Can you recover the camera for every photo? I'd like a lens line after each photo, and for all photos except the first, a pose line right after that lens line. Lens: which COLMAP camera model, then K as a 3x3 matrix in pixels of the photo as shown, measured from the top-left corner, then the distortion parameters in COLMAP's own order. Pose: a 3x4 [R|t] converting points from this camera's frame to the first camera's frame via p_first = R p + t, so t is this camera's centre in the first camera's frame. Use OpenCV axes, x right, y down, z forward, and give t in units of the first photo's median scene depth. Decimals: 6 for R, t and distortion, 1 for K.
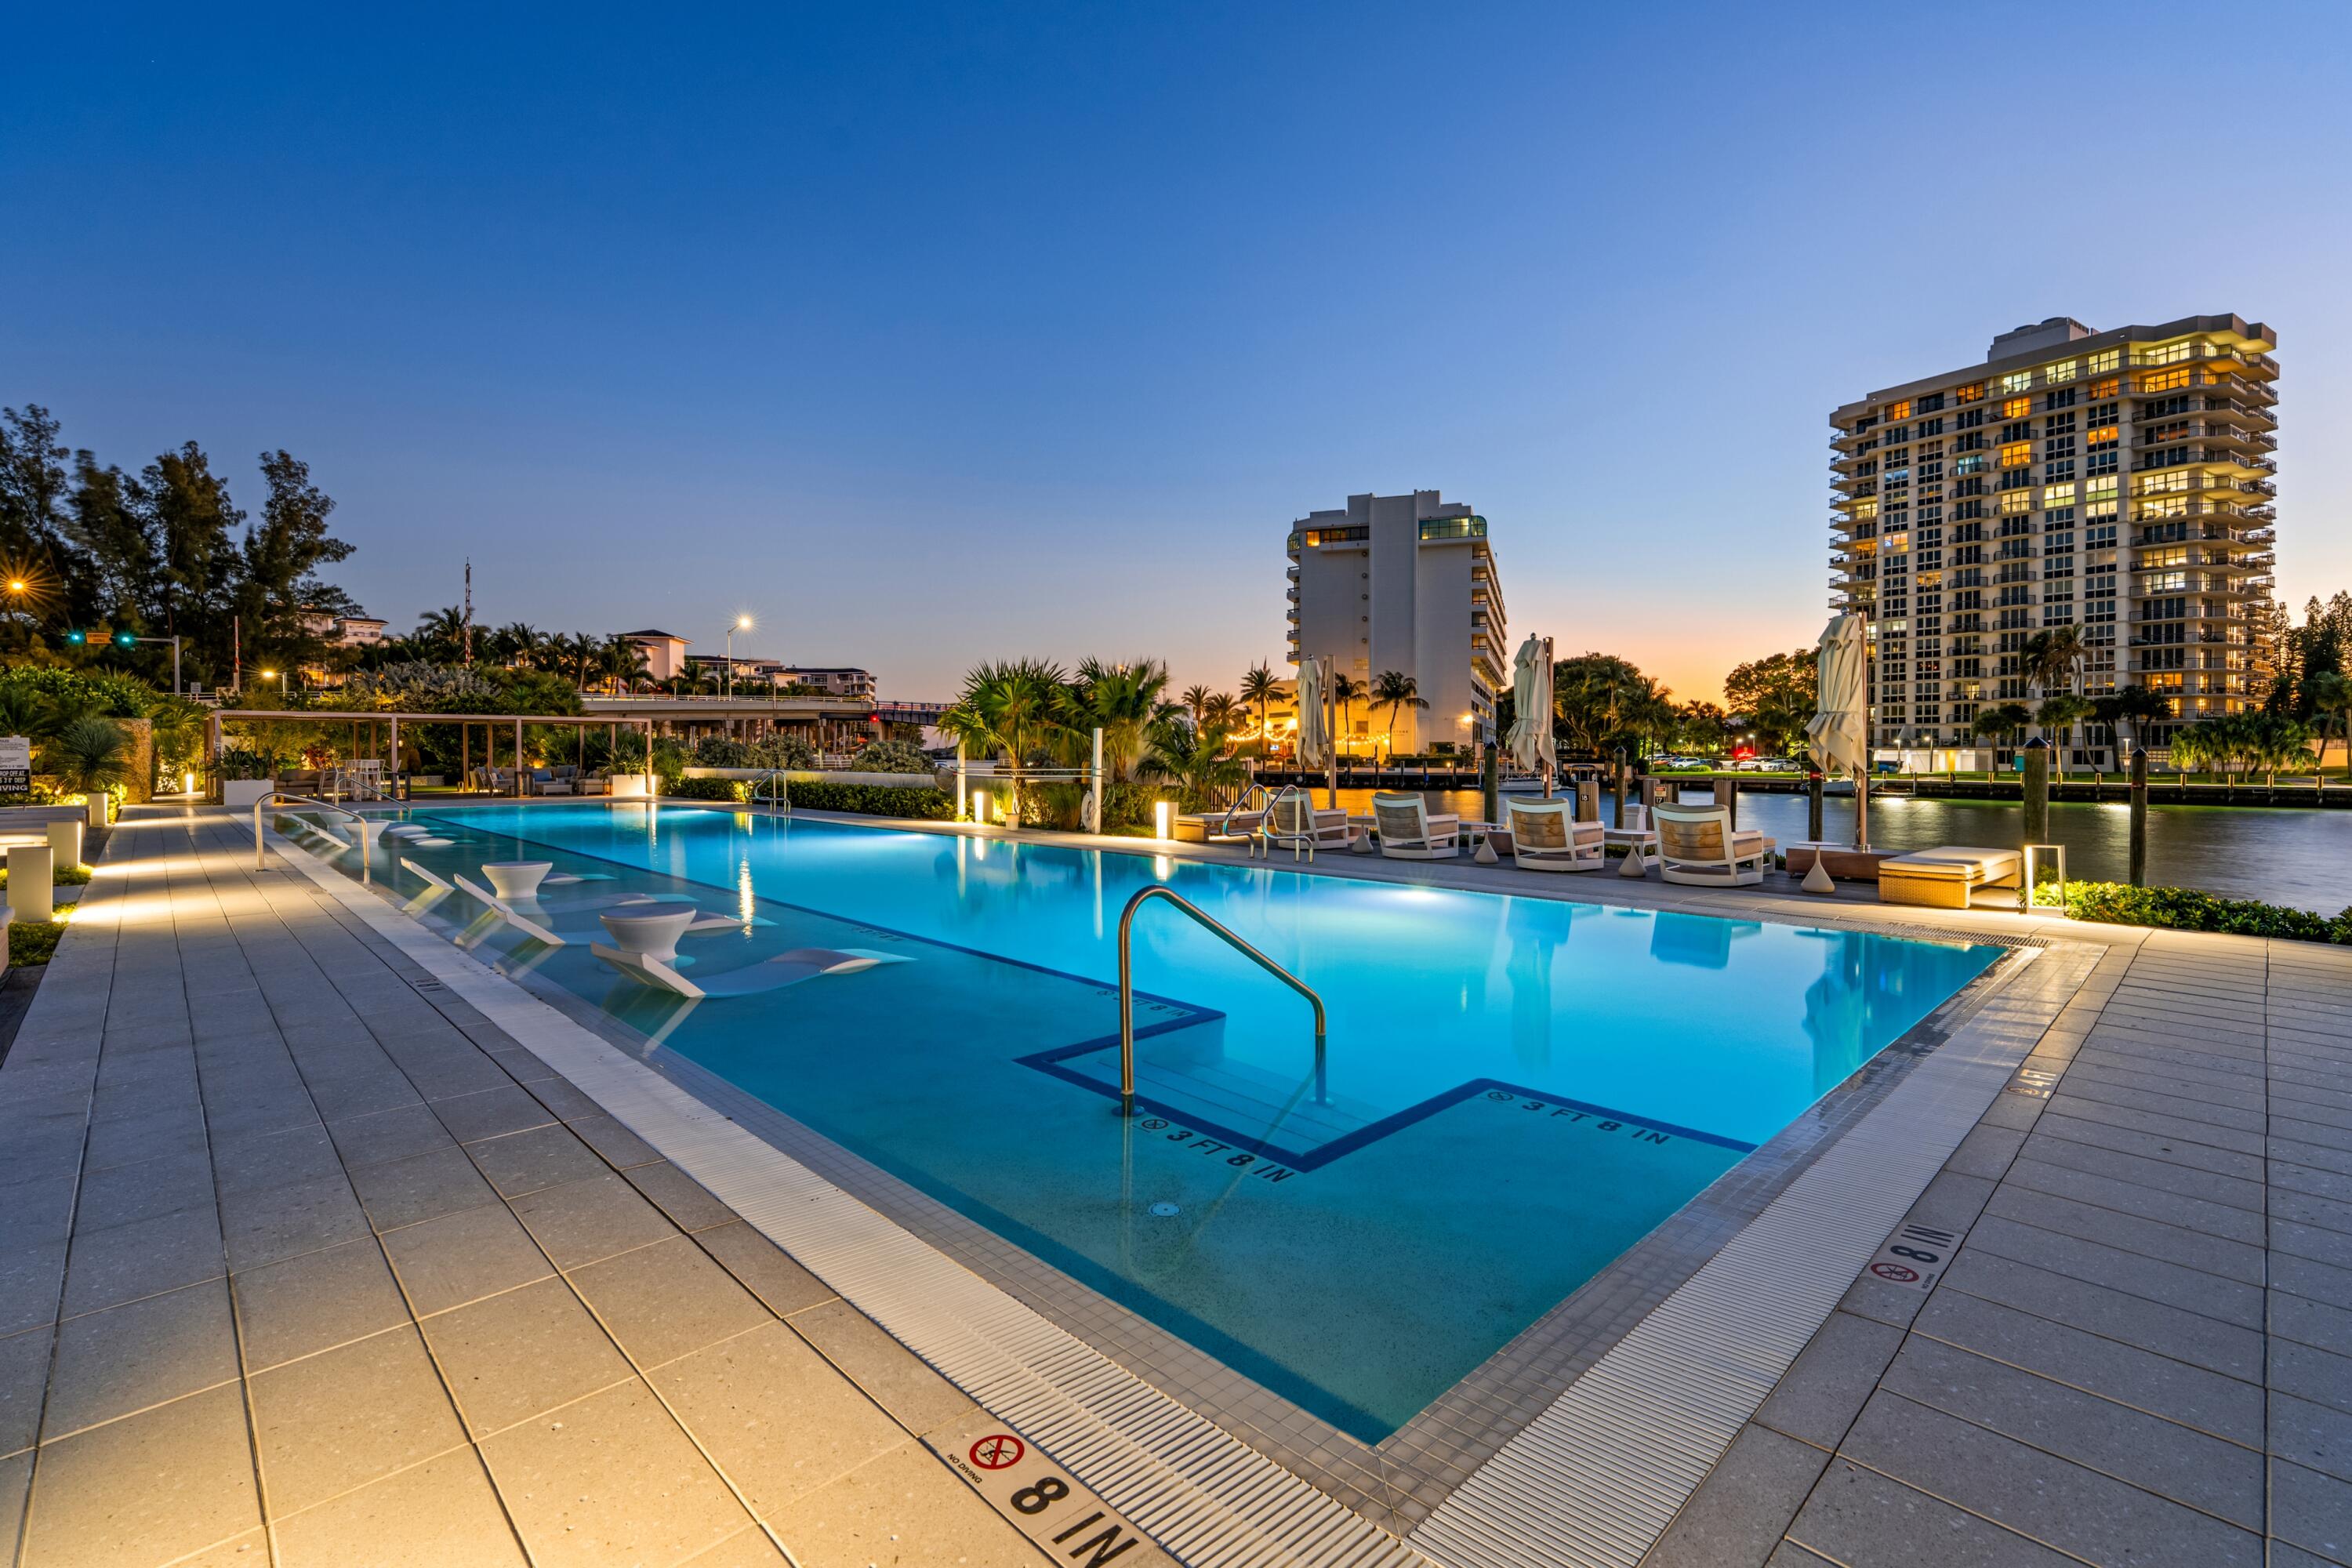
lens RADIAL K [[1056.9, 0, 1174.6], [0, 1056.9, 781.2], [0, 0, 1]] dist [-0.000291, 0.000265]
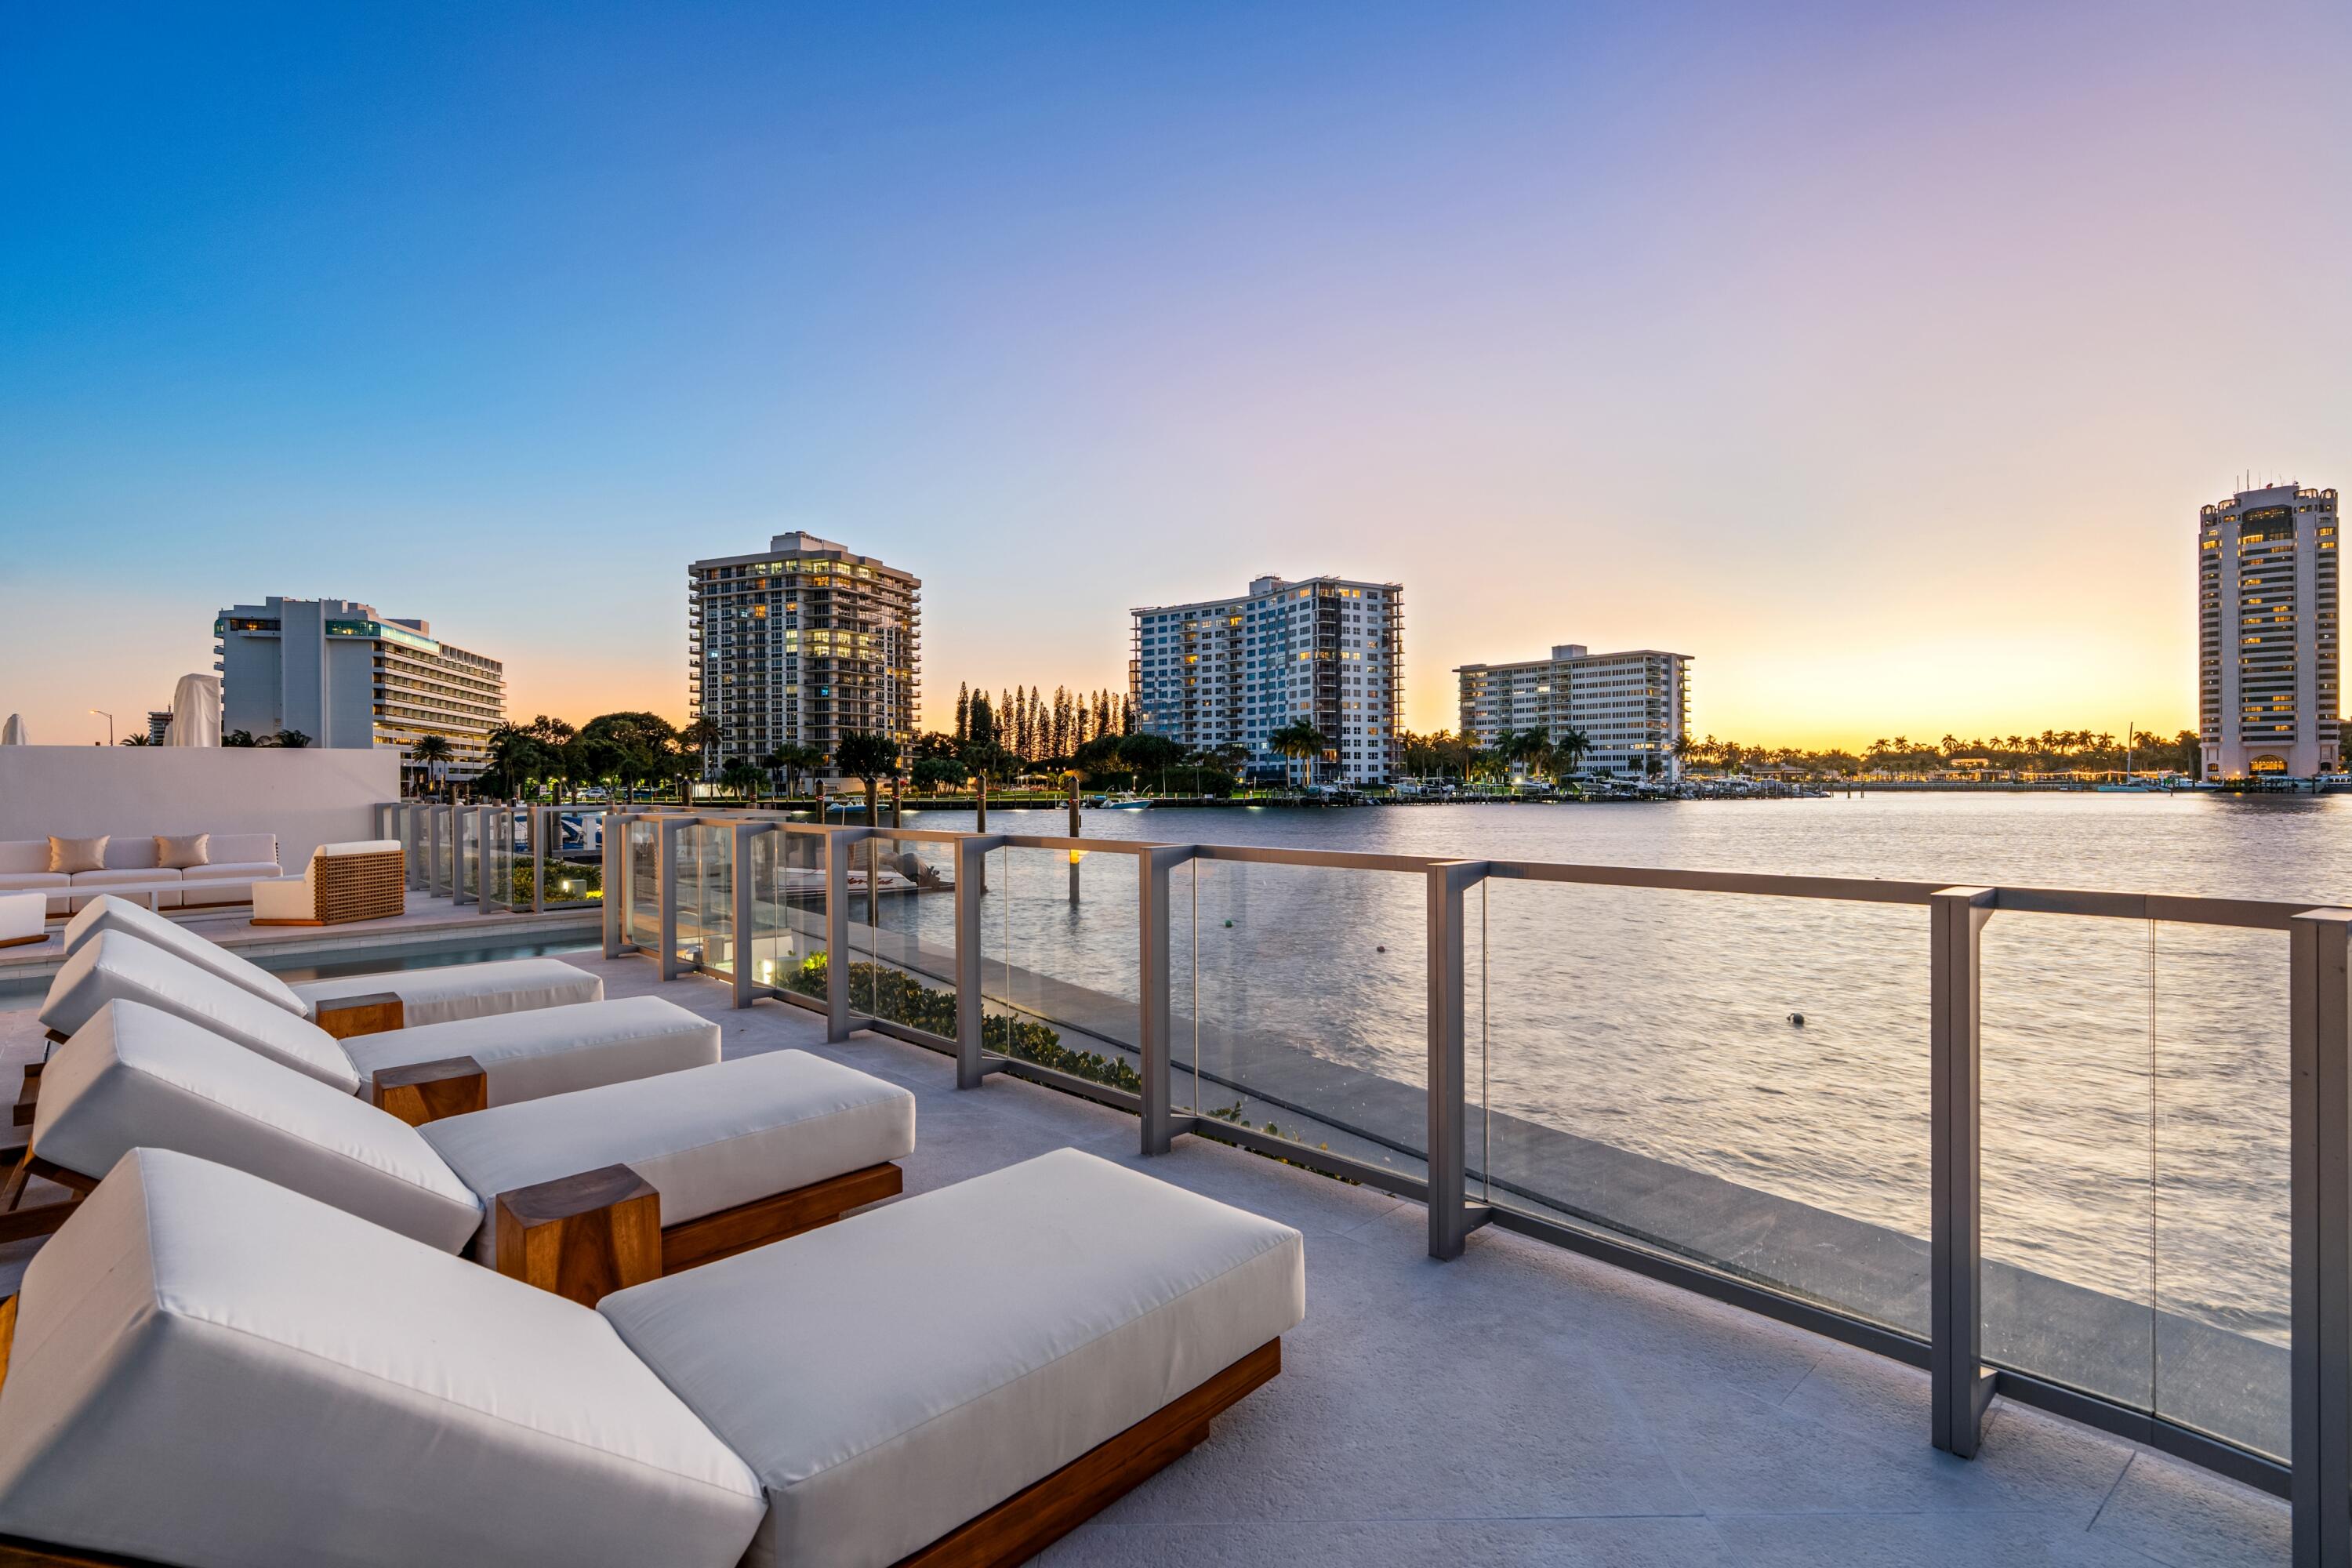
lens RADIAL K [[1077.7, 0, 1175.5], [0, 1077.7, 780.3], [0, 0, 1]] dist [0.000075, 0.000148]
pose [[0.829993, -0.002949, 0.557766, 0.370426], [0.020618, 0.999465, -0.025397, 0.021550], [-0.557392, 0.032579, 0.829610, -0.787997]]
